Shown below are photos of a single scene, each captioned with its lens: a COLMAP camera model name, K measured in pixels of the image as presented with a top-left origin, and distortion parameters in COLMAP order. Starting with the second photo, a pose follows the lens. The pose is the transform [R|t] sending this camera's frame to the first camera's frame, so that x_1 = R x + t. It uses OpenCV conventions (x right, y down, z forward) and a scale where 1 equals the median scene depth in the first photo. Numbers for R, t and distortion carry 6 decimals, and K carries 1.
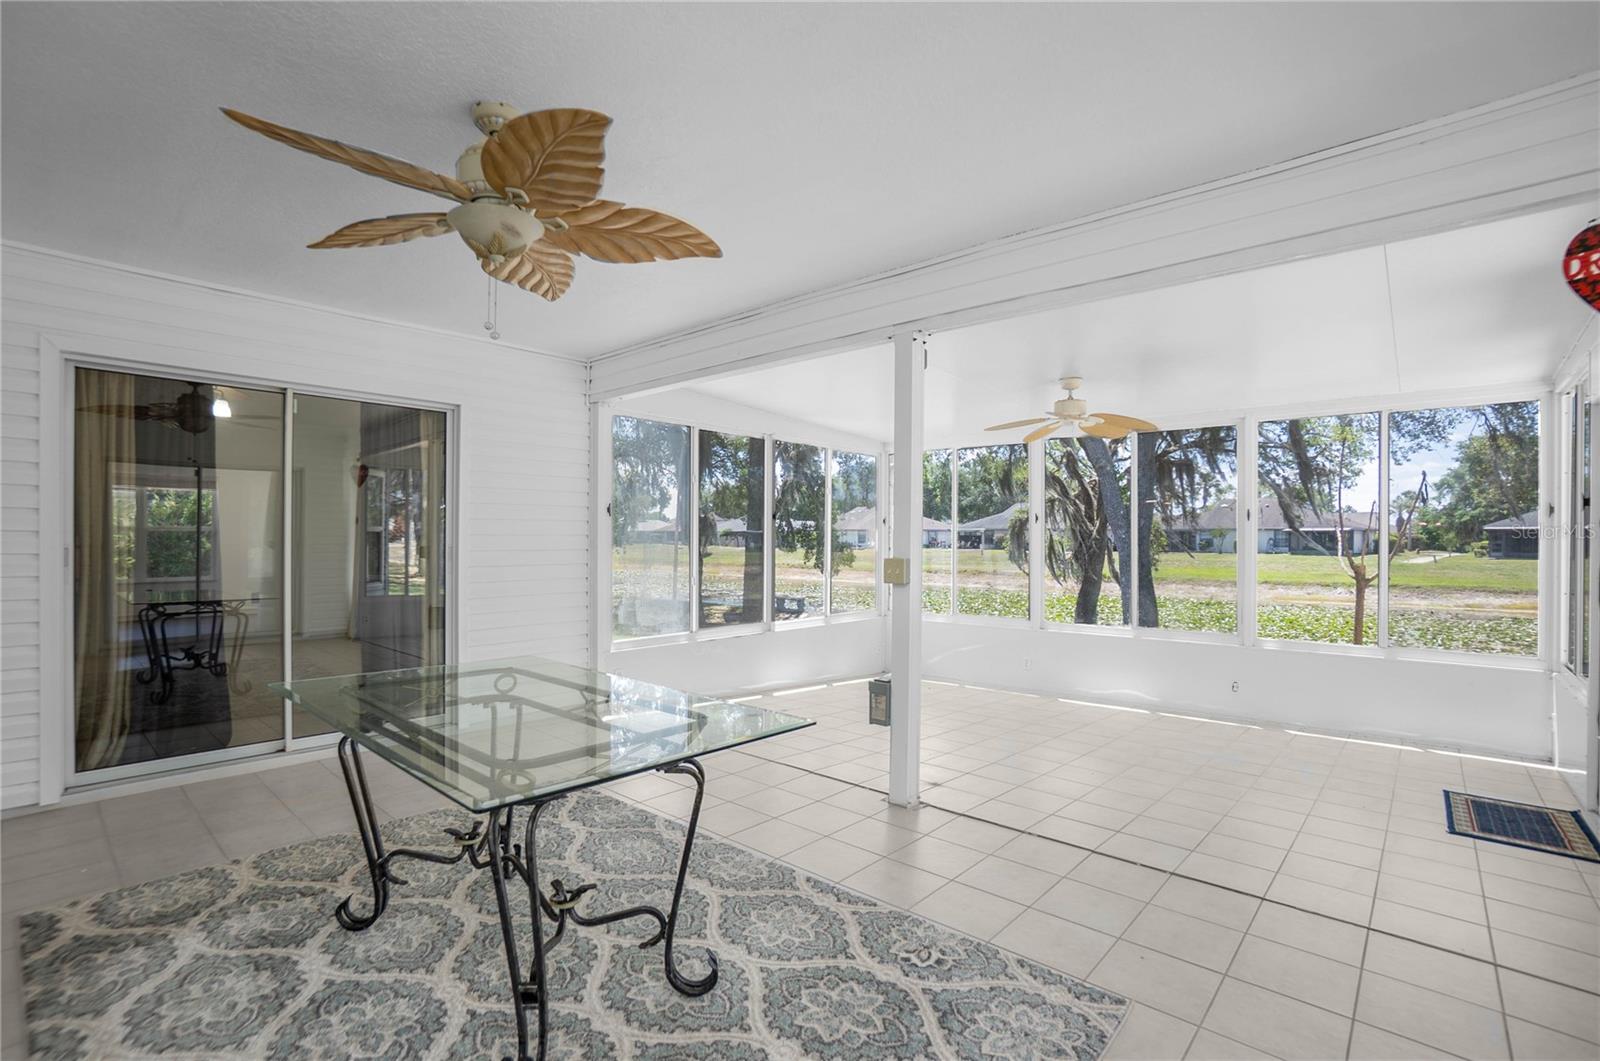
lens RADIAL K [[718.4, 0, 798.4], [0, 718.4, 527.4], [0, 0, 1]] dist [-0.038735, 0.007448]
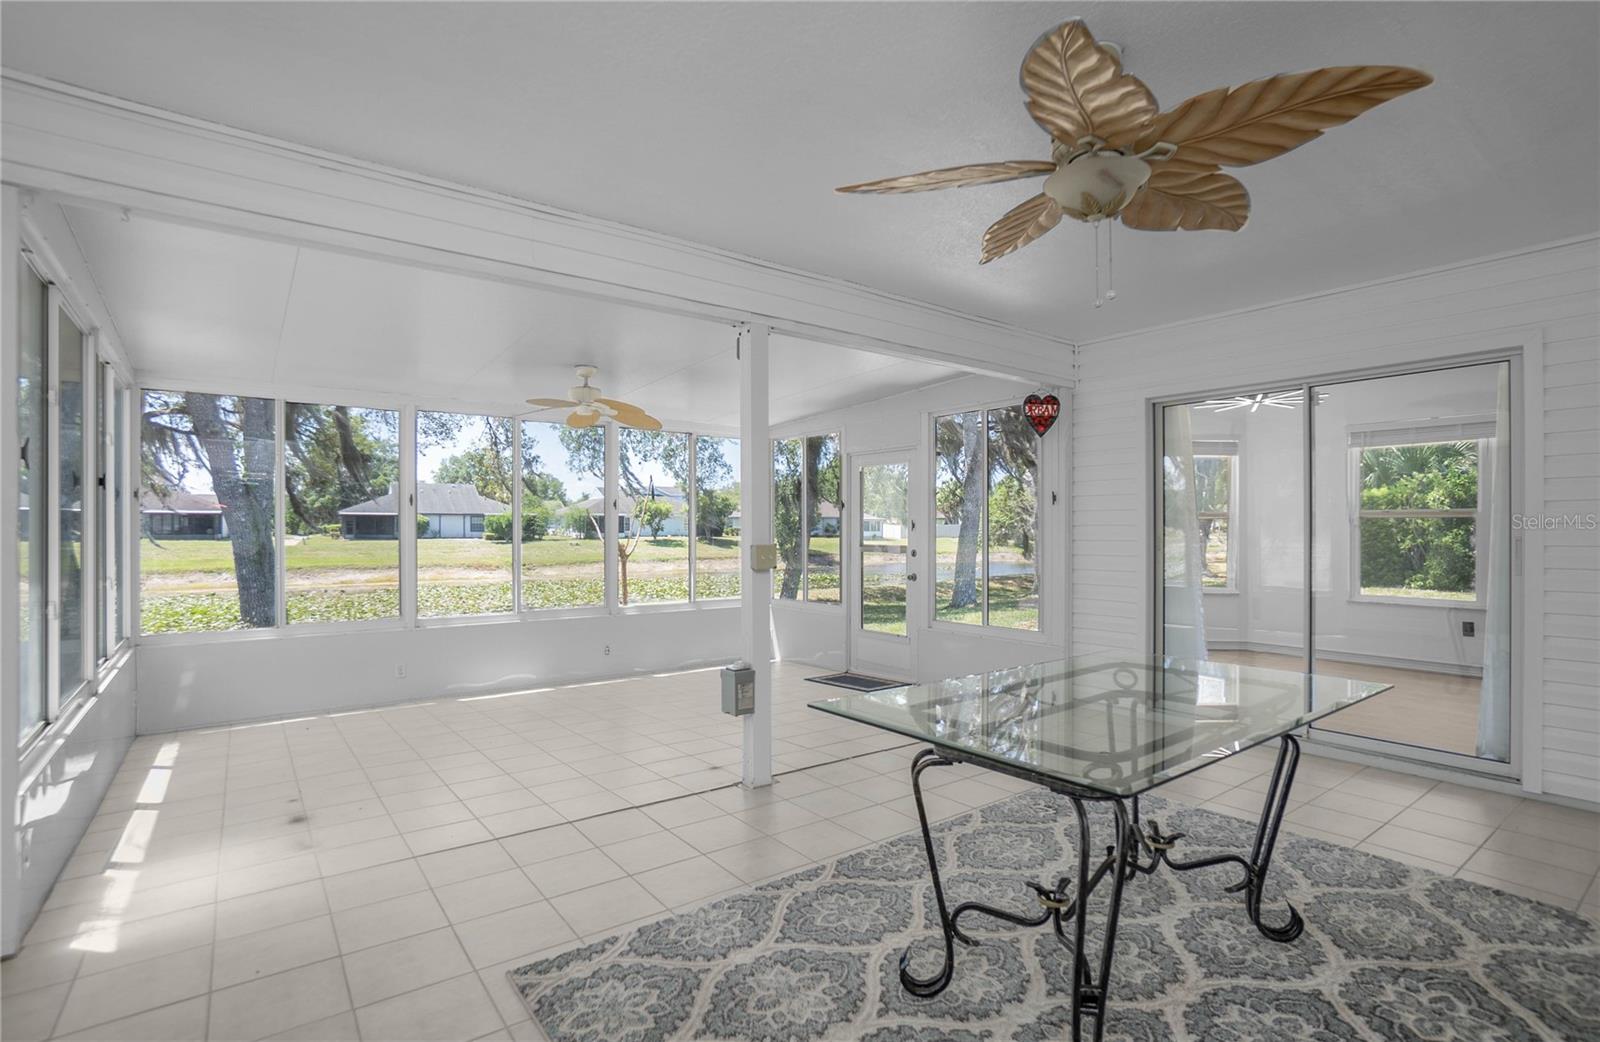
lens RADIAL K [[757.2, 0, 786.9], [0, 757.2, 538.1], [0, 0, 1]] dist [-0.043148, -0.000263]
pose [[0.223404, -0.014733, 0.974615, -0.595083], [-0.022557, 0.999540, 0.020281, 0.006397], [-0.974465, -0.026515, 0.222969, 0.480615]]
